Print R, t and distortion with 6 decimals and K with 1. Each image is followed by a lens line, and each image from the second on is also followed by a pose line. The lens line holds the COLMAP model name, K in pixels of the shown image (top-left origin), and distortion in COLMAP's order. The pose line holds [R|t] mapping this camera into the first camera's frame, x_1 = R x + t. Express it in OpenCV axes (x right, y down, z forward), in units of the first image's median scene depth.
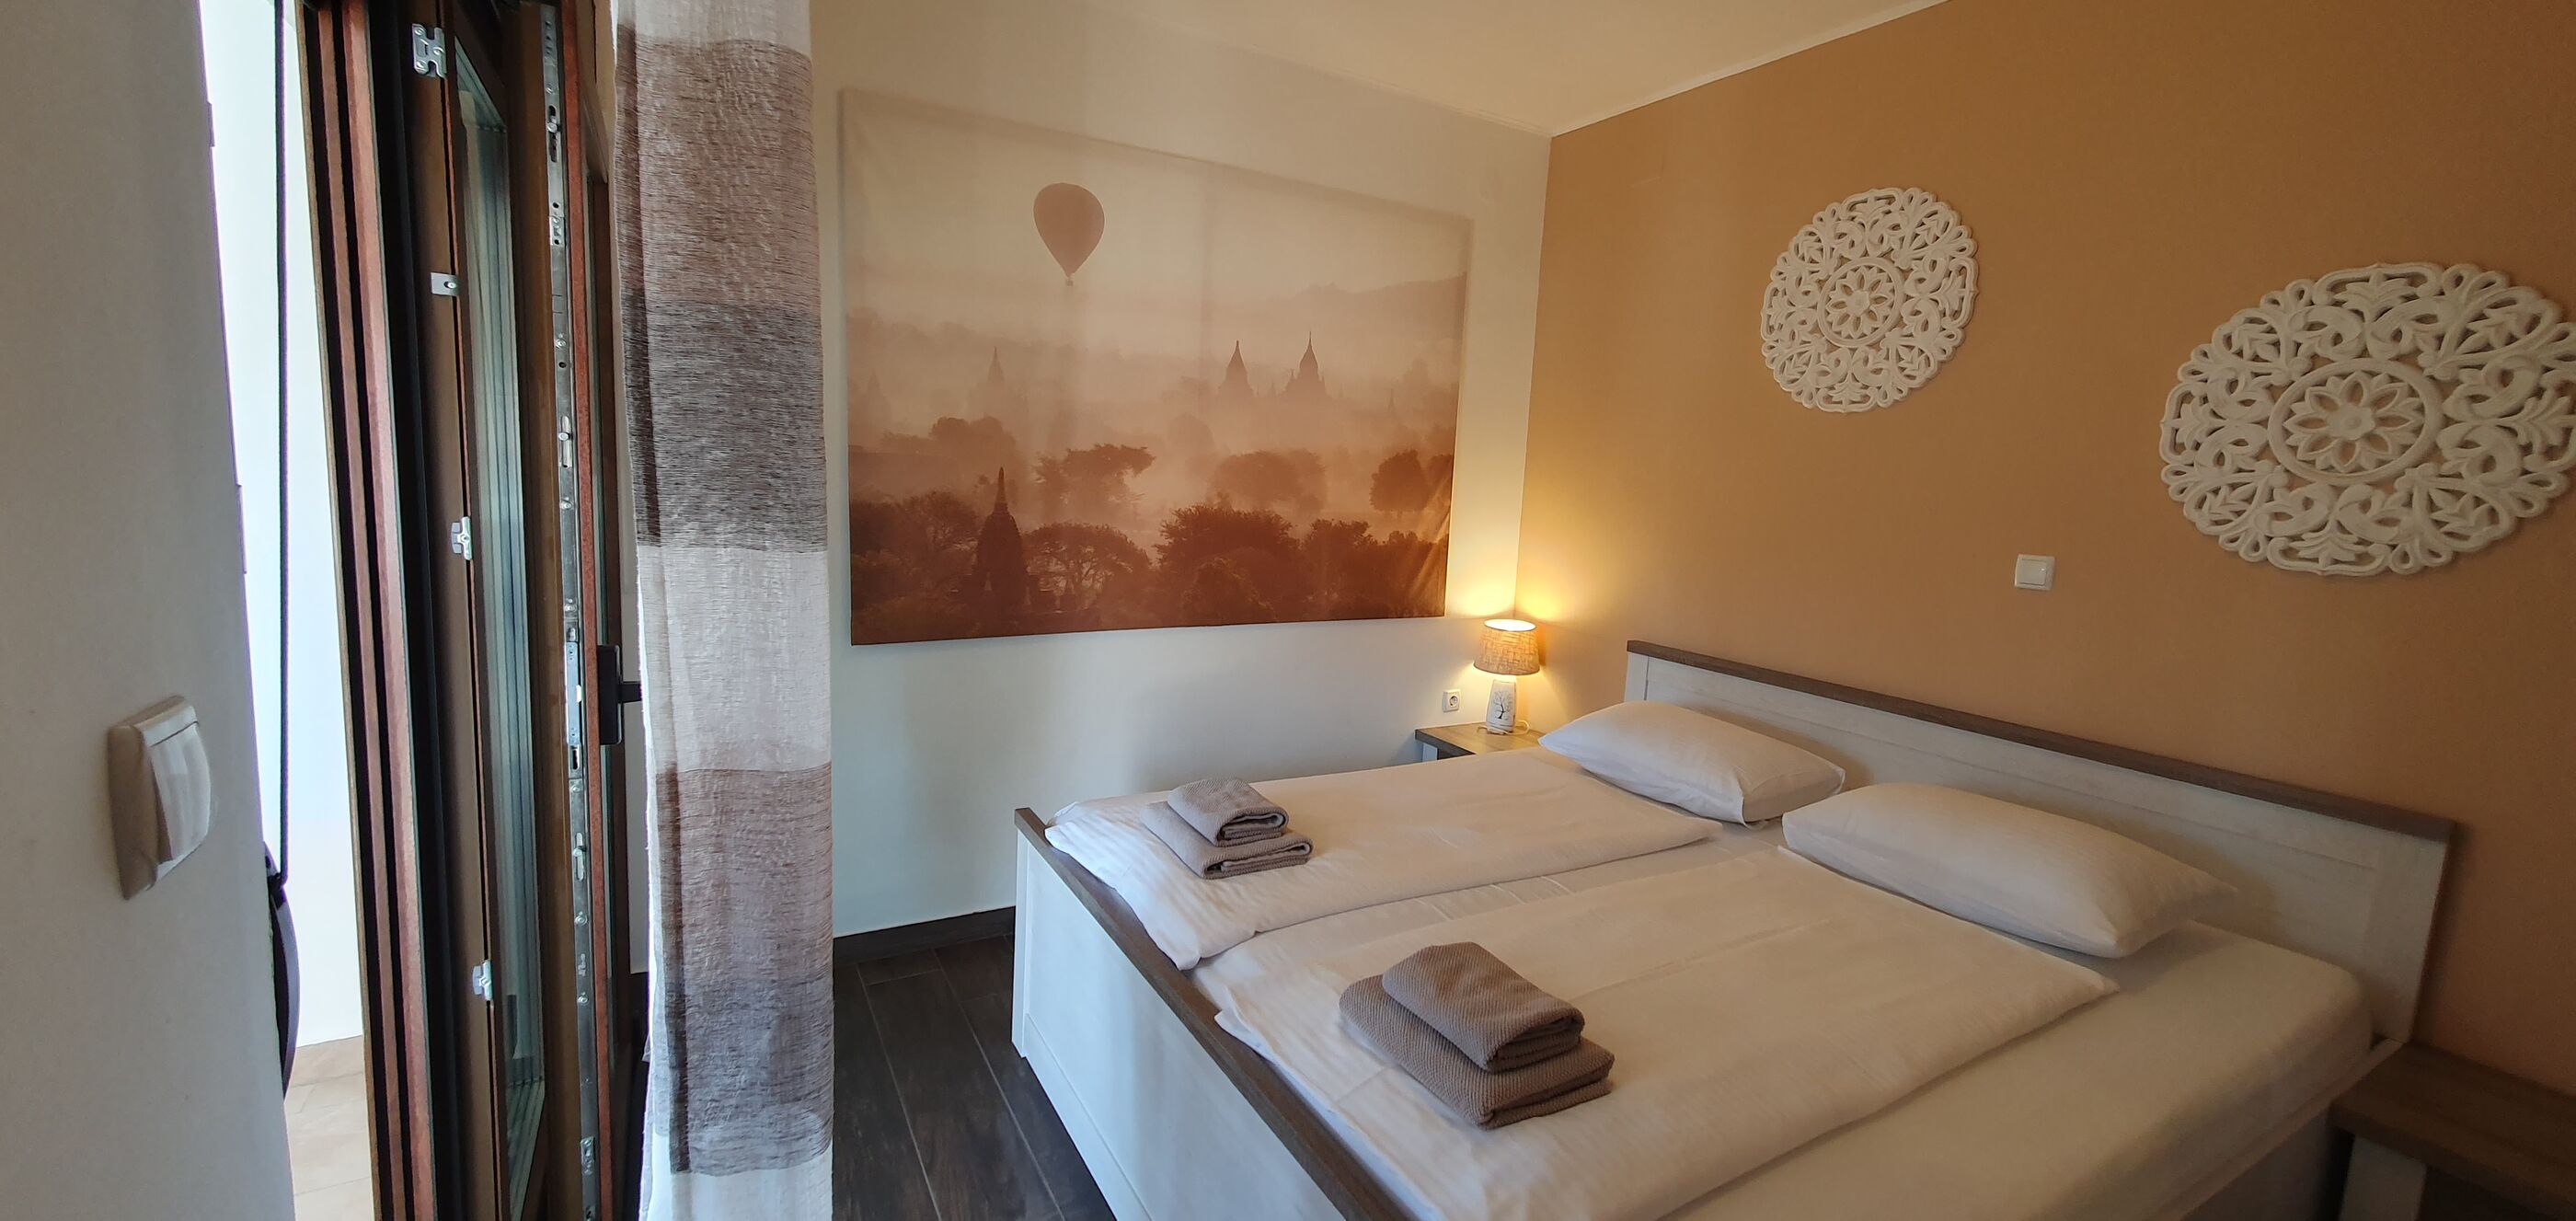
lens RADIAL K [[1019.4, 0, 1296.5], [0, 1019.4, 595.0], [0, 0, 1]] dist [0.003863, 0.001014]
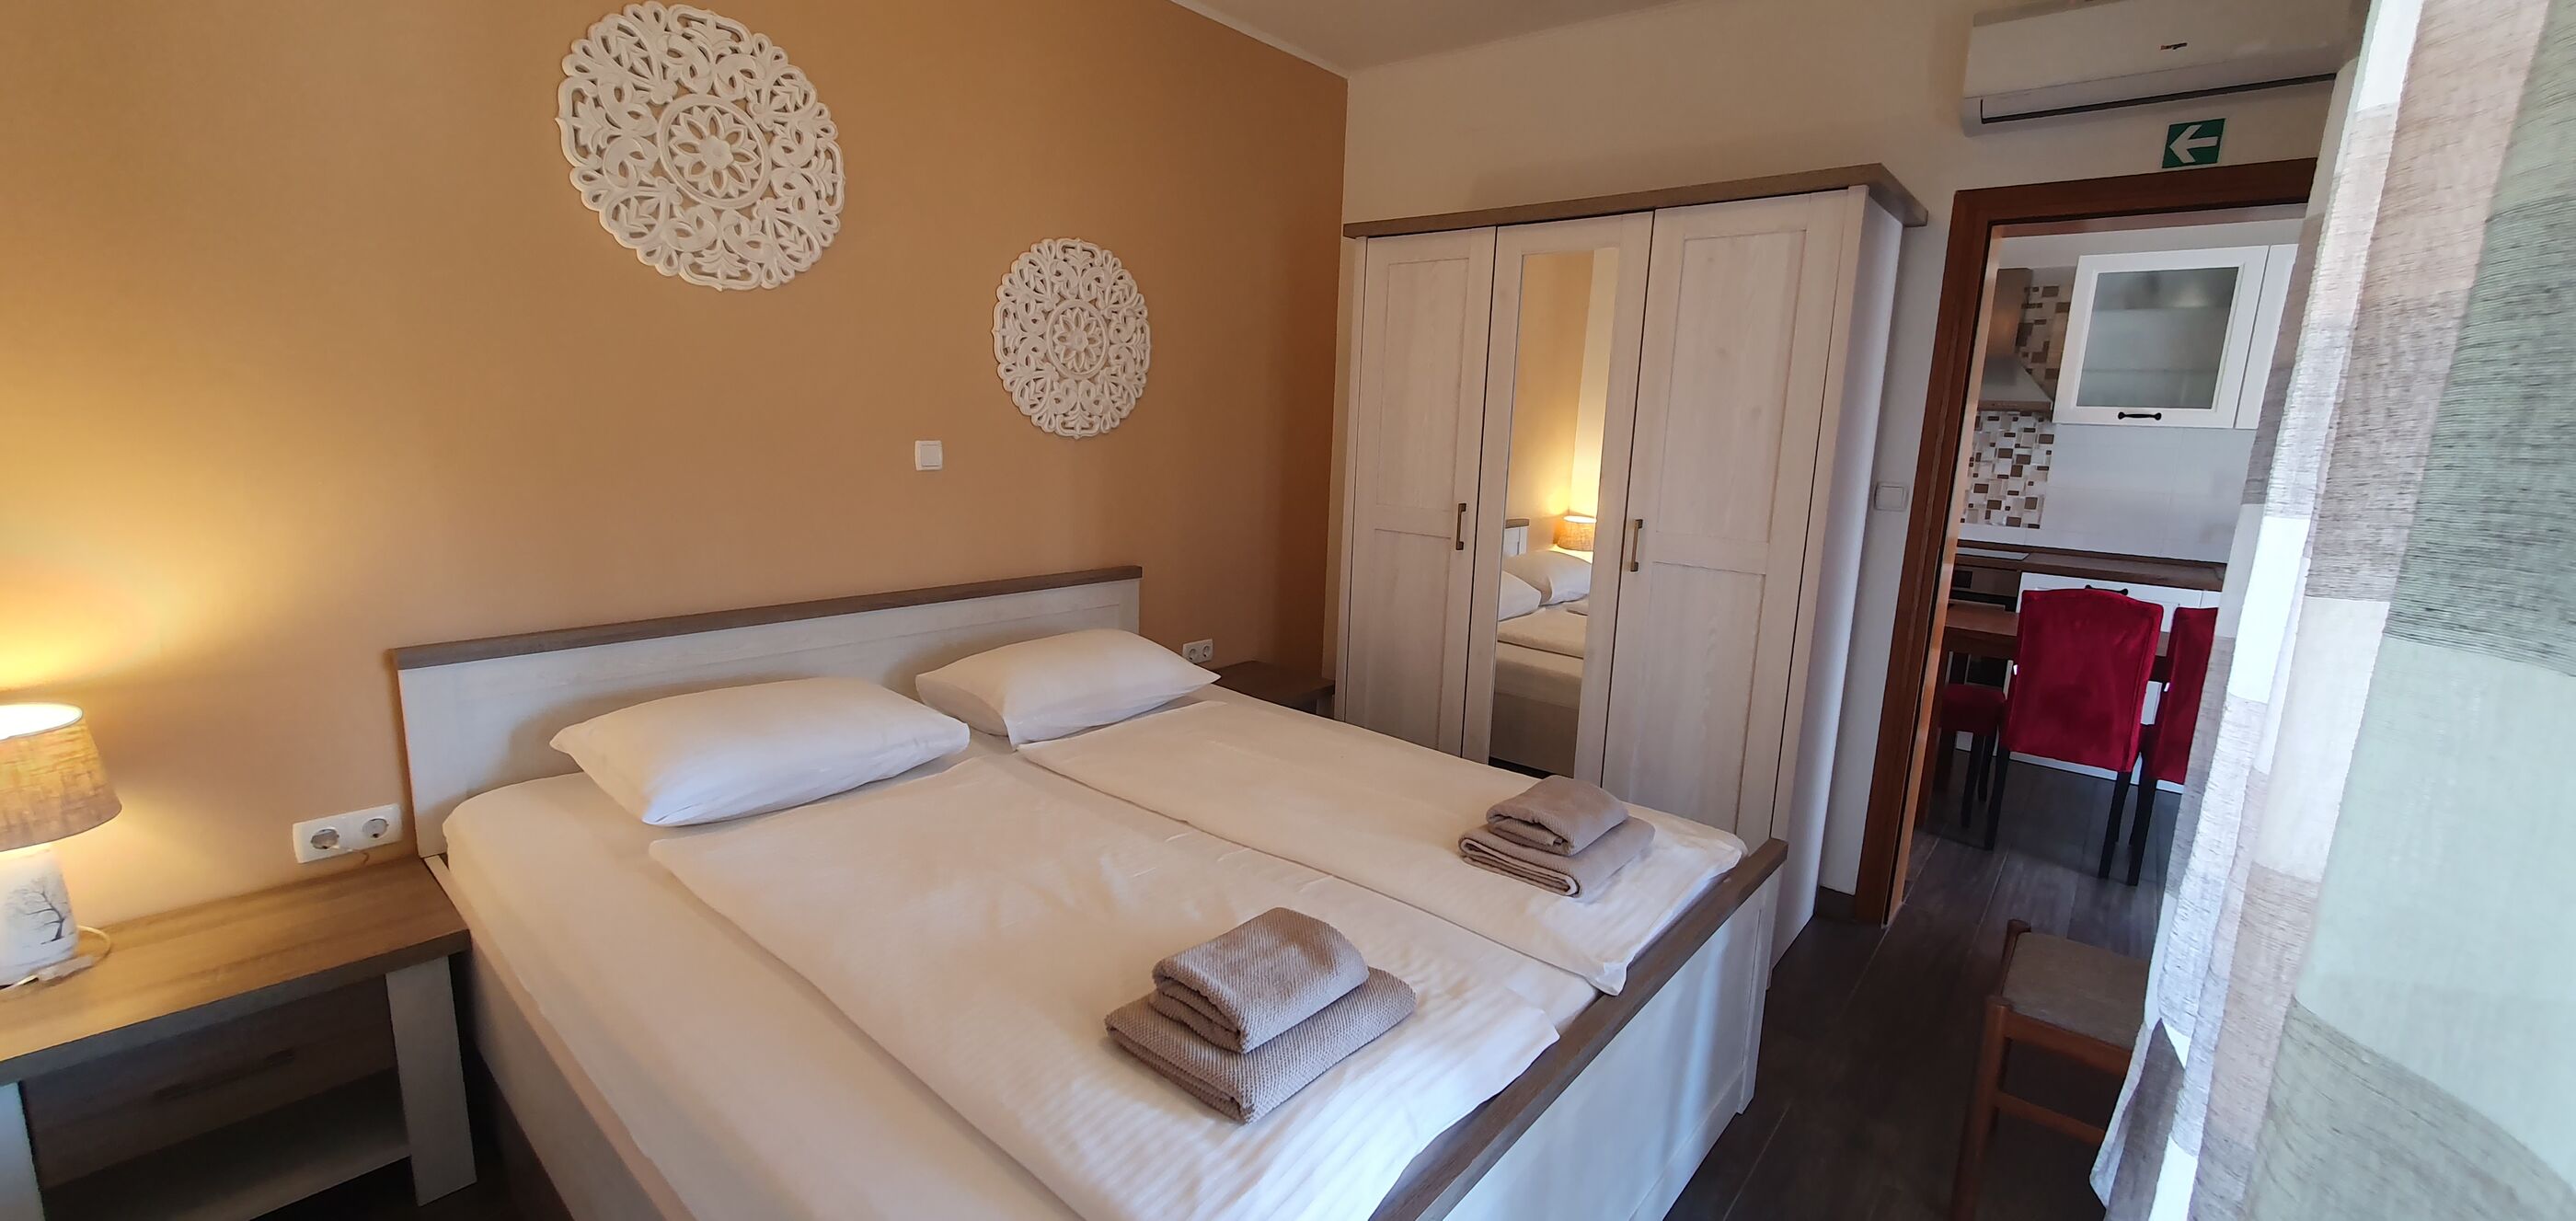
lens RADIAL K [[1019.4, 0, 1292.5], [0, 1019.4, 600.0], [0, 0, 1]] dist [0.003863, 0.001014]
pose [[-0.318724, -0.231695, 0.919093, -0.432002], [0.067431, 0.961664, 0.265810, -0.123167], [-0.945446, 0.146695, -0.290882, 0.831739]]
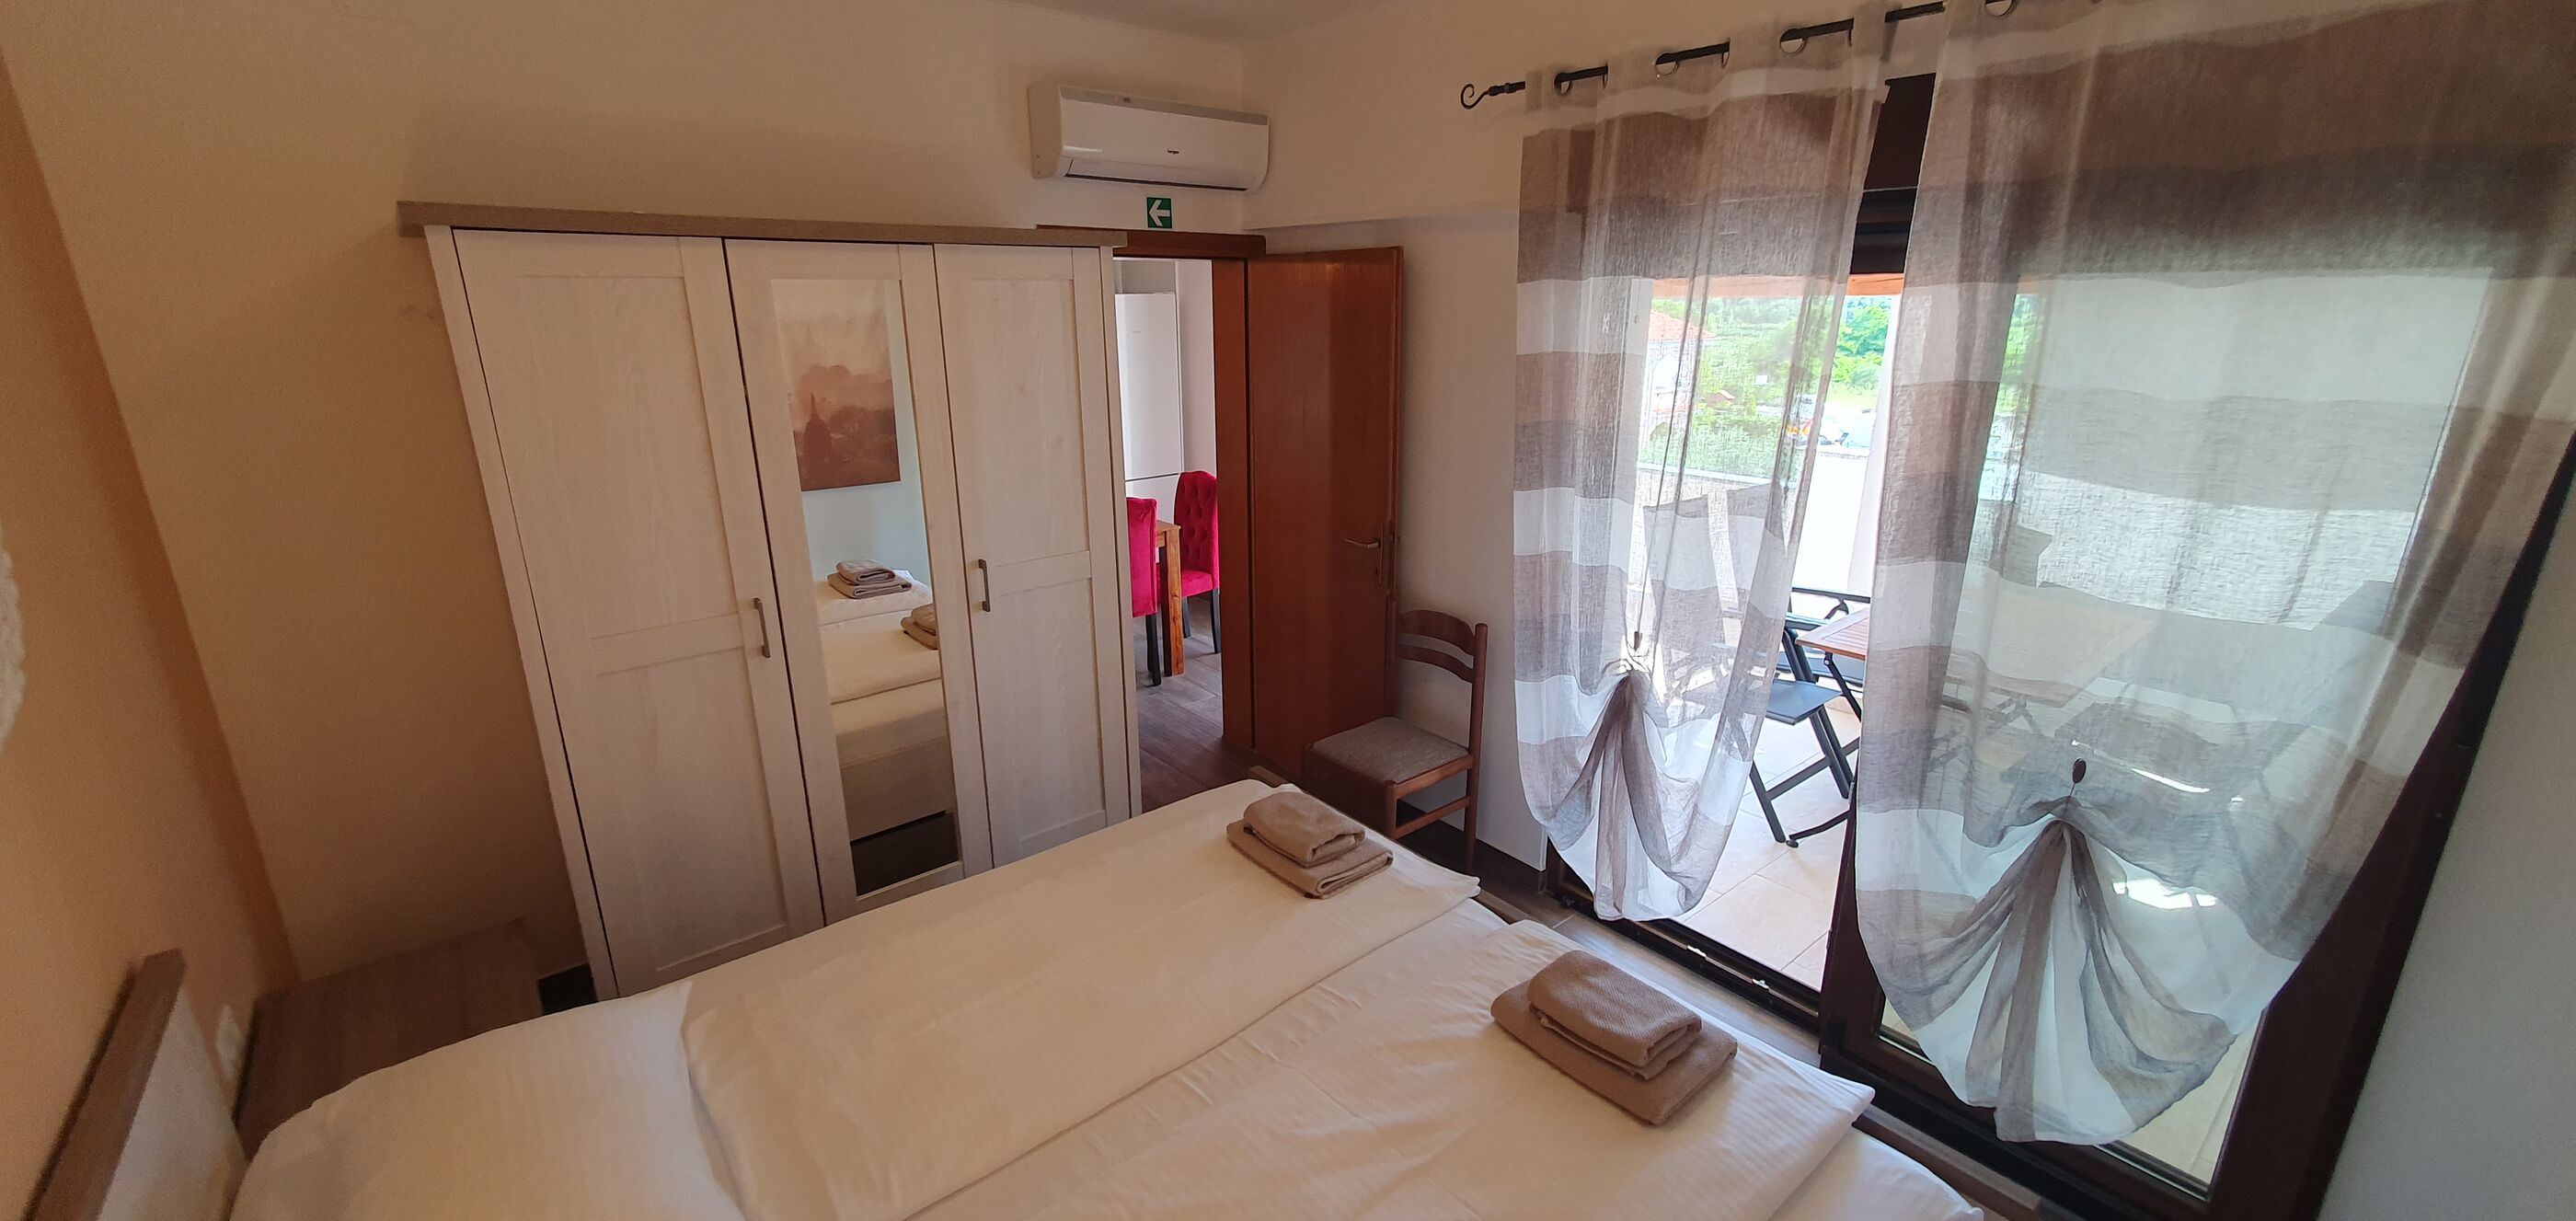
lens RADIAL K [[1019.4, 0, 1296.8], [0, 1019.4, 603.1], [0, 0, 1]] dist [0.003863, 0.001014]
pose [[-0.987398, -0.002815, -0.158234, 0.210951], [-0.066576, 0.914455, 0.399173, -0.278906], [0.143575, 0.404677, -0.903119, 1.144405]]
